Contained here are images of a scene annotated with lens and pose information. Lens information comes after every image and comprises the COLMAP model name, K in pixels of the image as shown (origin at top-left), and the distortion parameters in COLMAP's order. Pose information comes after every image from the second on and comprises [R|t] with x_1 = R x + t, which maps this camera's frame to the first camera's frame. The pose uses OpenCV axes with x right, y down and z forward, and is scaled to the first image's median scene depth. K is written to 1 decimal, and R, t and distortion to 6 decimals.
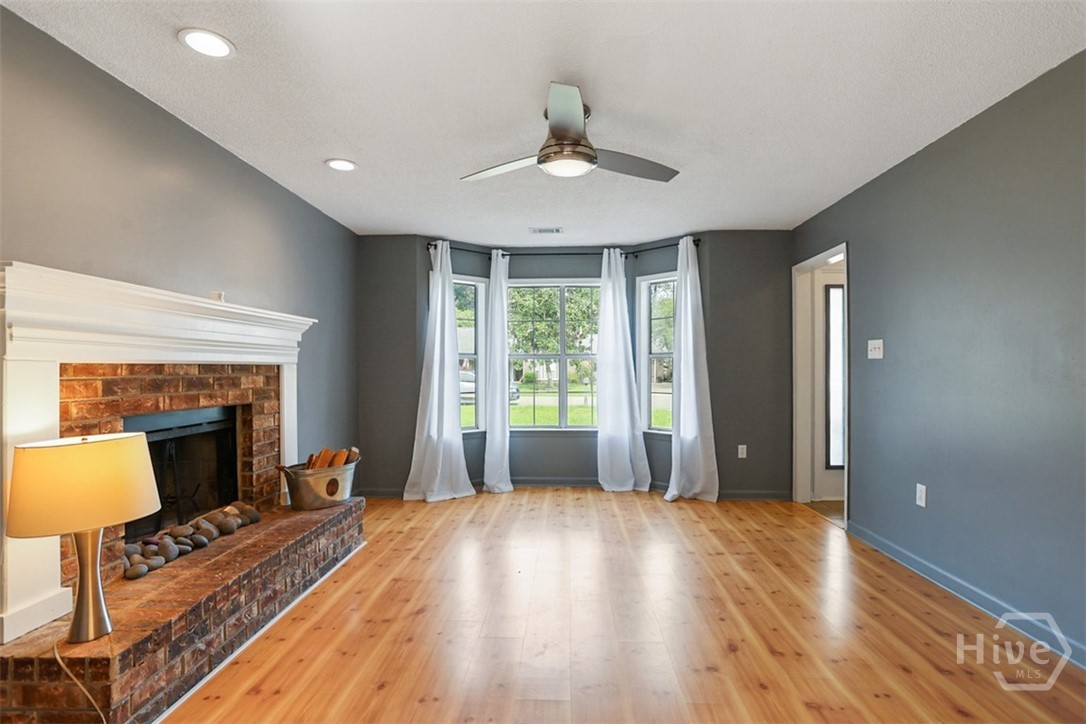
lens RADIAL K [[547.0, 0, 546.4], [0, 547.0, 366.7], [0, 0, 1]] dist [-0.034725, 0.017587]
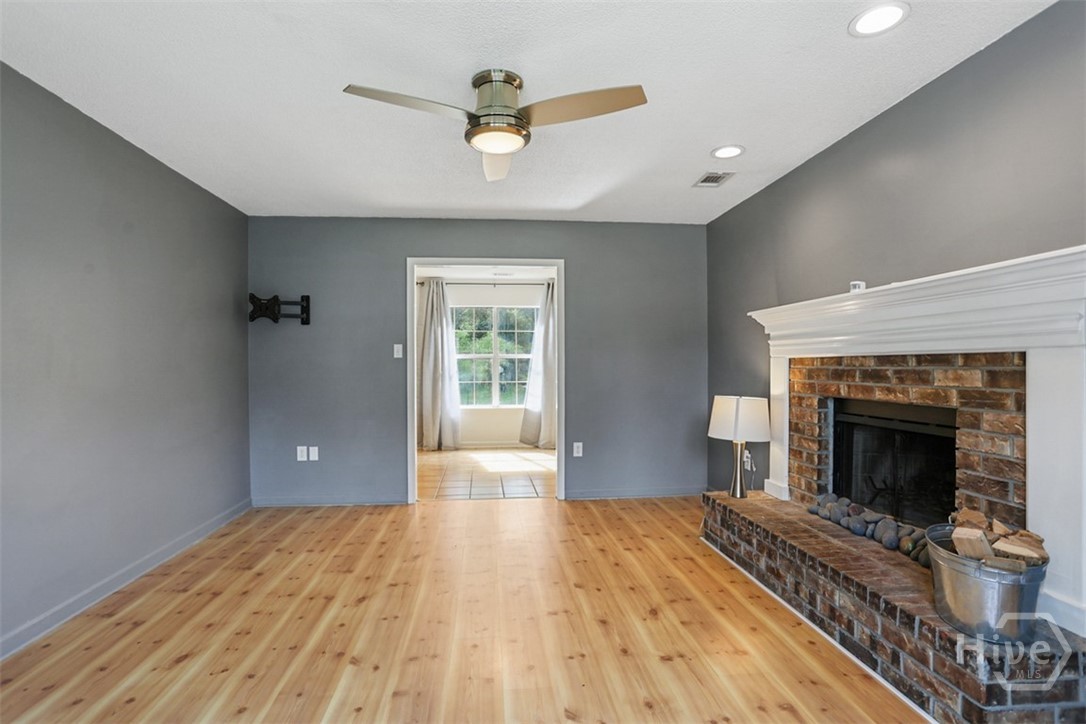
lens RADIAL K [[547.0, 0, 536.4], [0, 547.0, 360.8], [0, 0, 1]] dist [-0.034725, 0.017587]
pose [[-0.991307, 0.008170, -0.131313, 0.097417], [0.009494, 0.999910, -0.009460, 0.008024], [0.131224, -0.010624, -0.991296, 1.887146]]
